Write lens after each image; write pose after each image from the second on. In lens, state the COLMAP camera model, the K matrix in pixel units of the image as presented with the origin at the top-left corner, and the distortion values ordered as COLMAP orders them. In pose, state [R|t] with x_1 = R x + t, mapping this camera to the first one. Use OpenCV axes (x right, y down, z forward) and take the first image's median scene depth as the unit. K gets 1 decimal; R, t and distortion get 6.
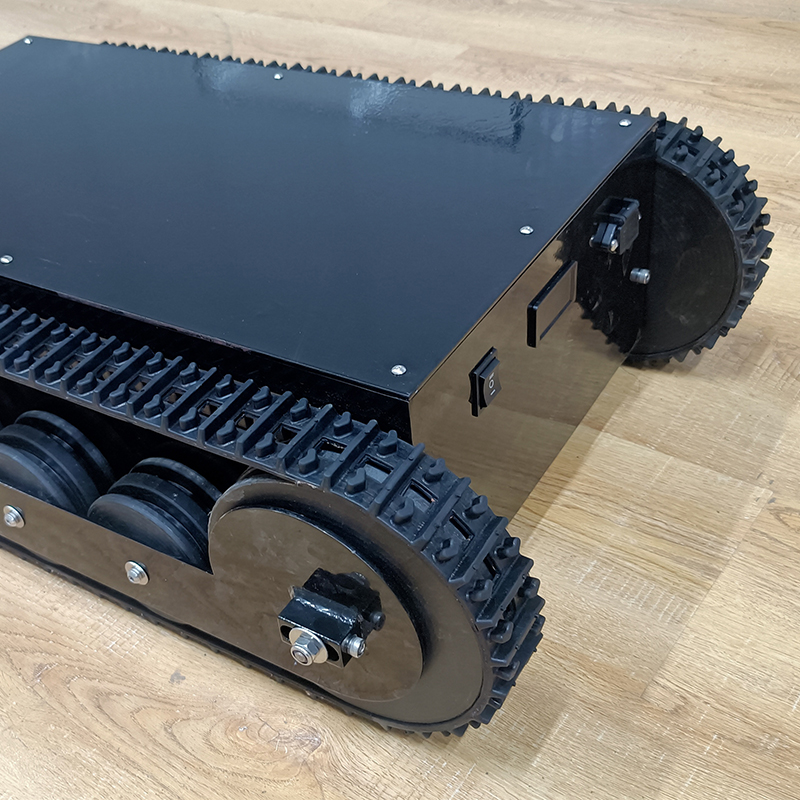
lens RADIAL K [[899.7, 0, 399.3], [0, 899.7, 364.4], [0, 0, 1]] dist [0.017206, 0.008967]
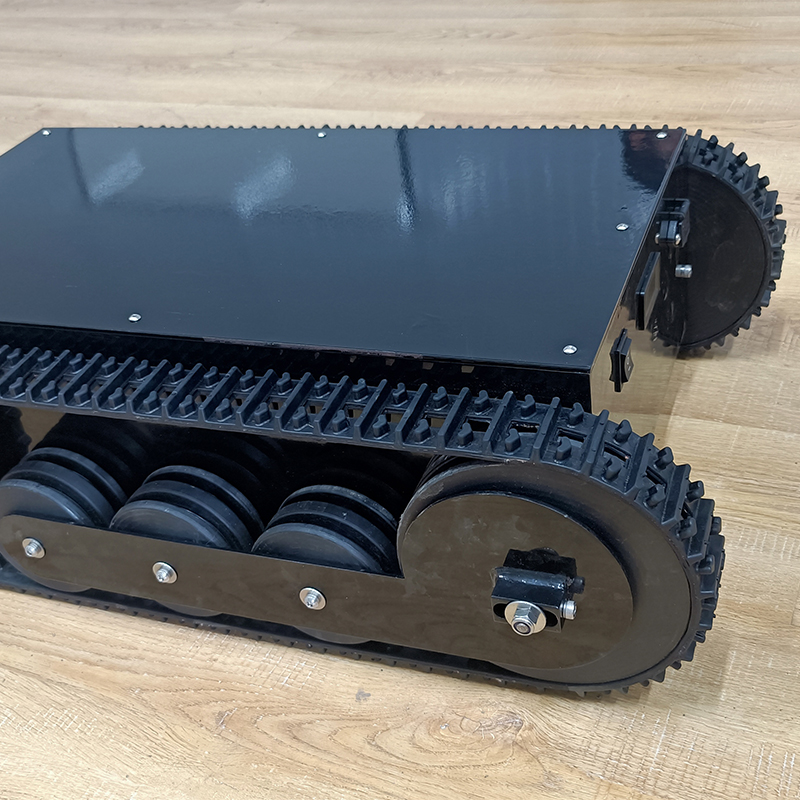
lens RADIAL K [[897.2, 0, 400.0], [0, 897.2, 400.0], [0, 0, 1]] dist [0.019407, 0.015400]
pose [[0.976447, -0.141735, 0.162672, -0.318771], [0.153231, 0.986344, -0.060384, 0.082685], [-0.151893, 0.083888, 0.984831, -0.040618]]
